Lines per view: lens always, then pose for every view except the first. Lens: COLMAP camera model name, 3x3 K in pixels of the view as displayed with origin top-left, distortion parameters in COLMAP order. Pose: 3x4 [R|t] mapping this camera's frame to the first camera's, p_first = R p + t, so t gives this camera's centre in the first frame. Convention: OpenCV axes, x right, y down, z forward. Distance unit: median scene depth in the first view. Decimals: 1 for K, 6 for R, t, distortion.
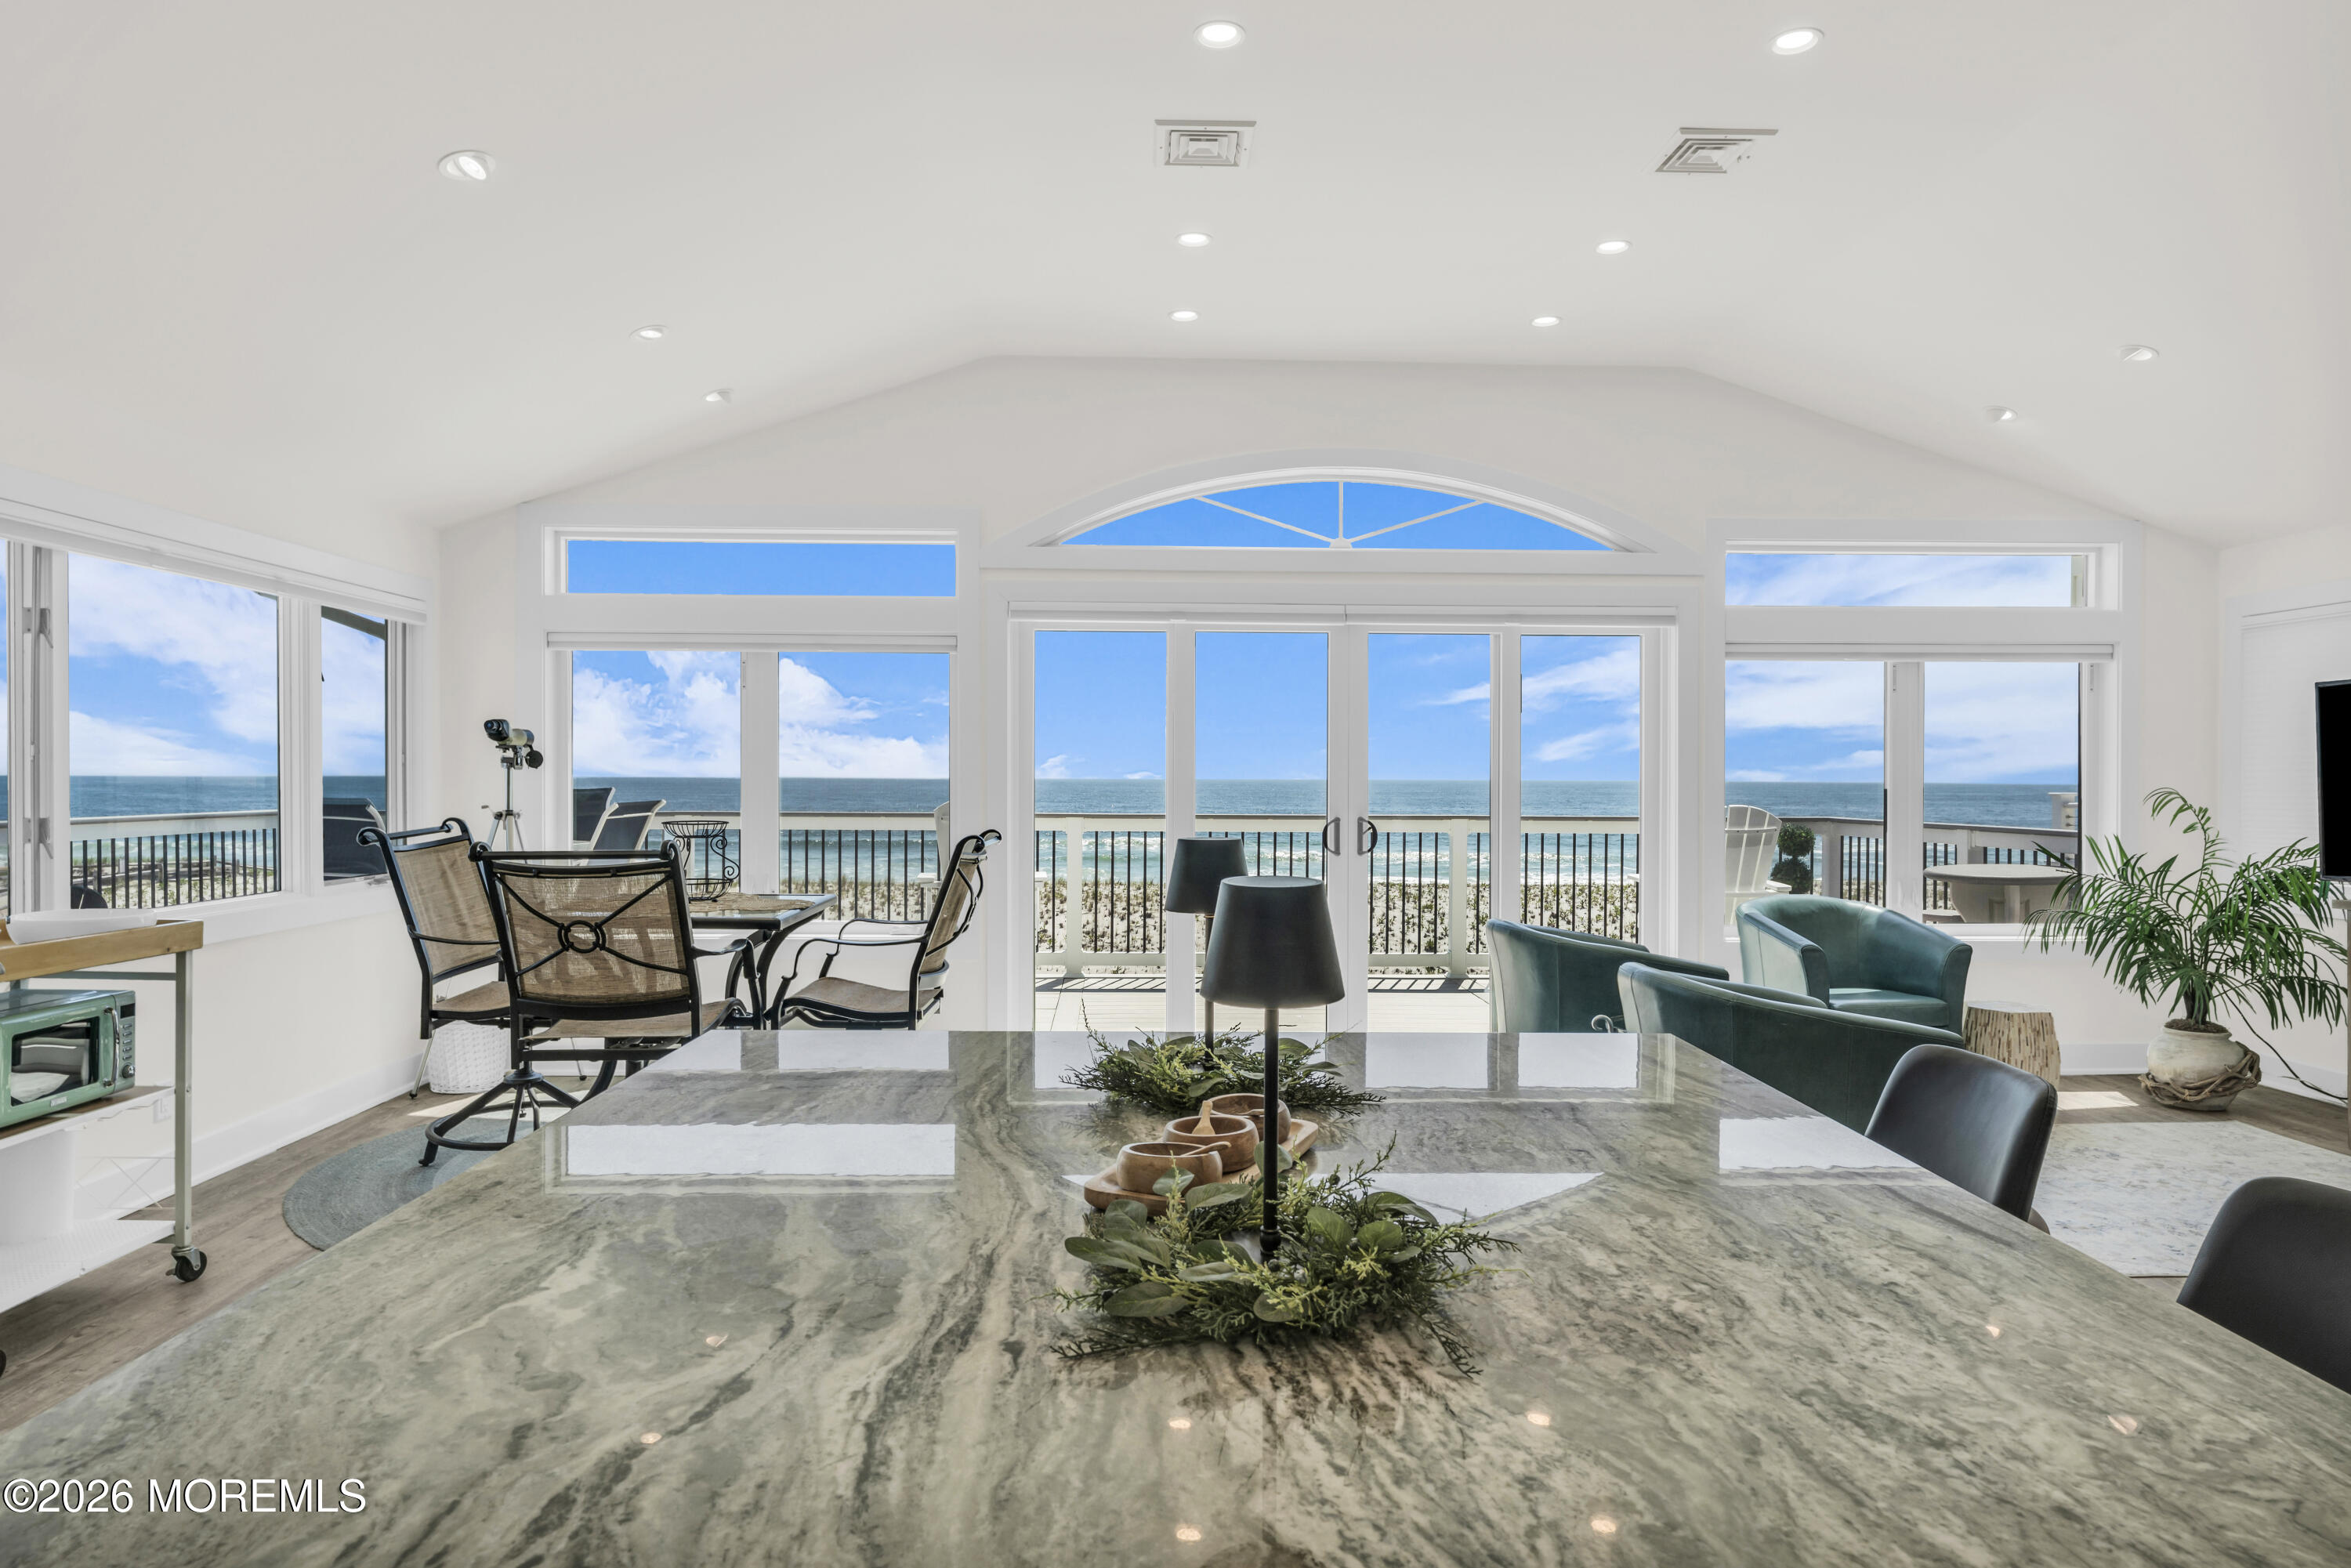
lens RADIAL K [[1403.1, 0, 1171.1], [0, 1403.1, 777.9], [0, 0, 1]] dist [0.000750, 0.000733]
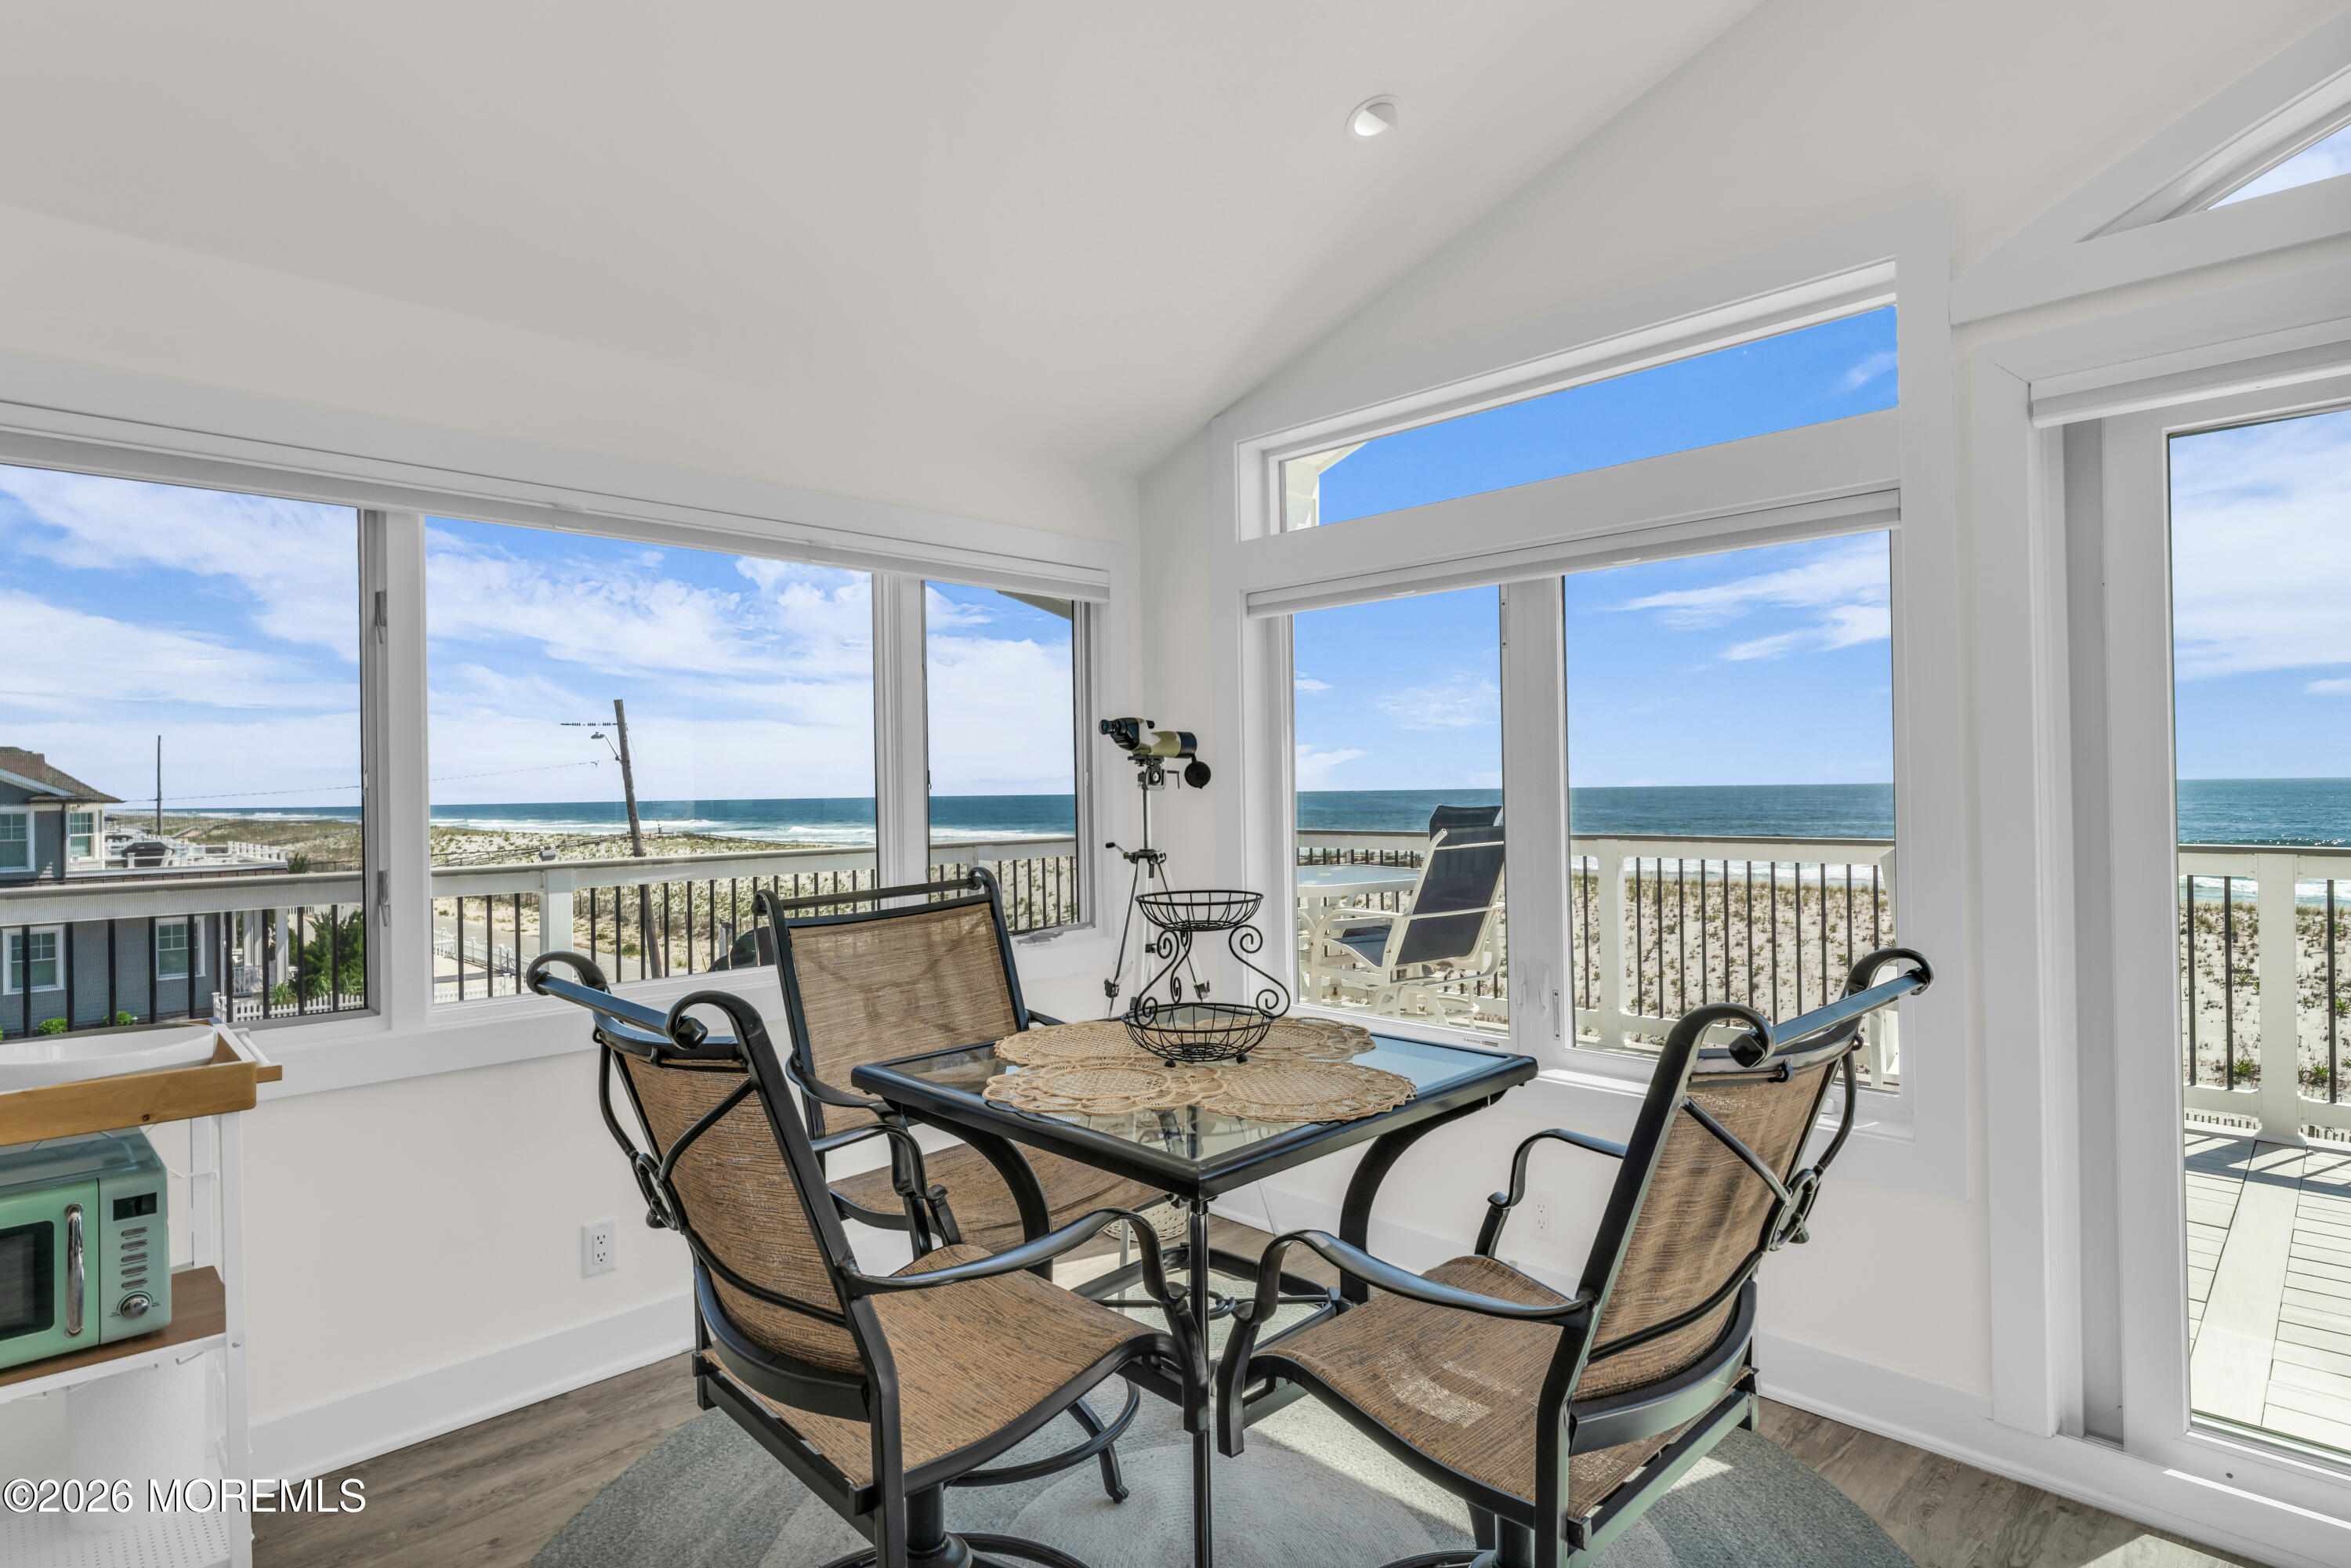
lens RADIAL K [[1219.6, 0, 1175.5], [0, 1219.6, 784.0], [0, 0, 1]] dist [-0.003181, -0.000110]
pose [[0.686282, -0.018014, -0.727113, -0.027000], [0.016128, 0.999824, -0.009548, -0.002968], [0.727157, -0.005175, 0.686452, 0.575753]]
